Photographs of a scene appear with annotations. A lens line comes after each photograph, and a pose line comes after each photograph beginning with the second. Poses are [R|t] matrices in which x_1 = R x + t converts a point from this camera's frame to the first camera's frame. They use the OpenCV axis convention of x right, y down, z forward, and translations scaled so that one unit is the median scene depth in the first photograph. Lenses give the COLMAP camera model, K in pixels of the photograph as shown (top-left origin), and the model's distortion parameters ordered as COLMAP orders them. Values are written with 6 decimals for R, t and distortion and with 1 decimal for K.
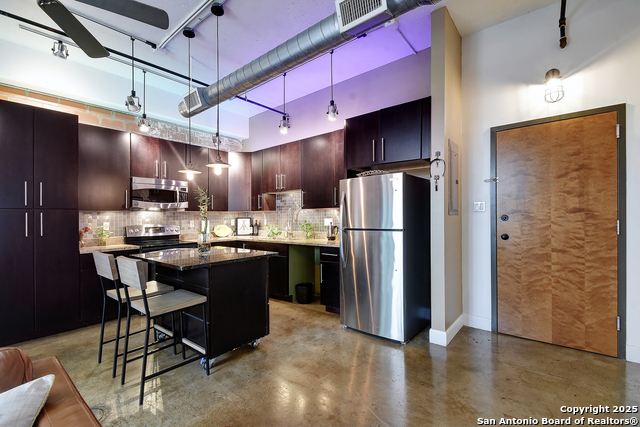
lens RADIAL K [[283.1, 0, 320.0], [0, 283.1, 213.5], [0, 0, 1]] dist [0.002247, 0.000137]
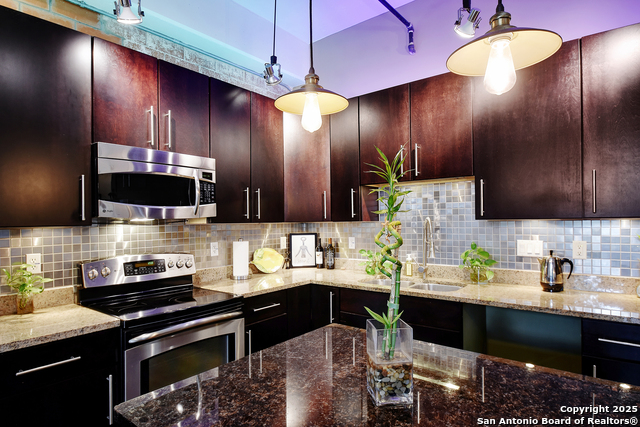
lens RADIAL K [[370.4, 0, 320.0], [0, 370.4, 213.5], [0, 0, 1]] dist [-0.000648, -0.000475]
pose [[0.999960, -0.003443, -0.008250, -0.302585], [0.003384, 0.999968, -0.007265, -0.020901], [0.008274, 0.007237, 0.999940, 0.421835]]
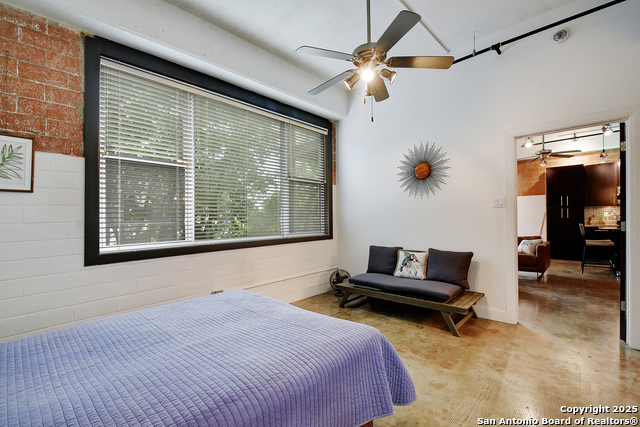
lens RADIAL K [[289.0, 0, 320.0], [0, 289.0, 213.5], [0, 0, 1]] dist [0.000935, -0.000126]
pose [[-0.061704, 0.000420, -0.998094, 1.149100], [0.029022, 0.999578, -0.001374, -0.012504], [0.997672, -0.029051, -0.061690, -0.692716]]
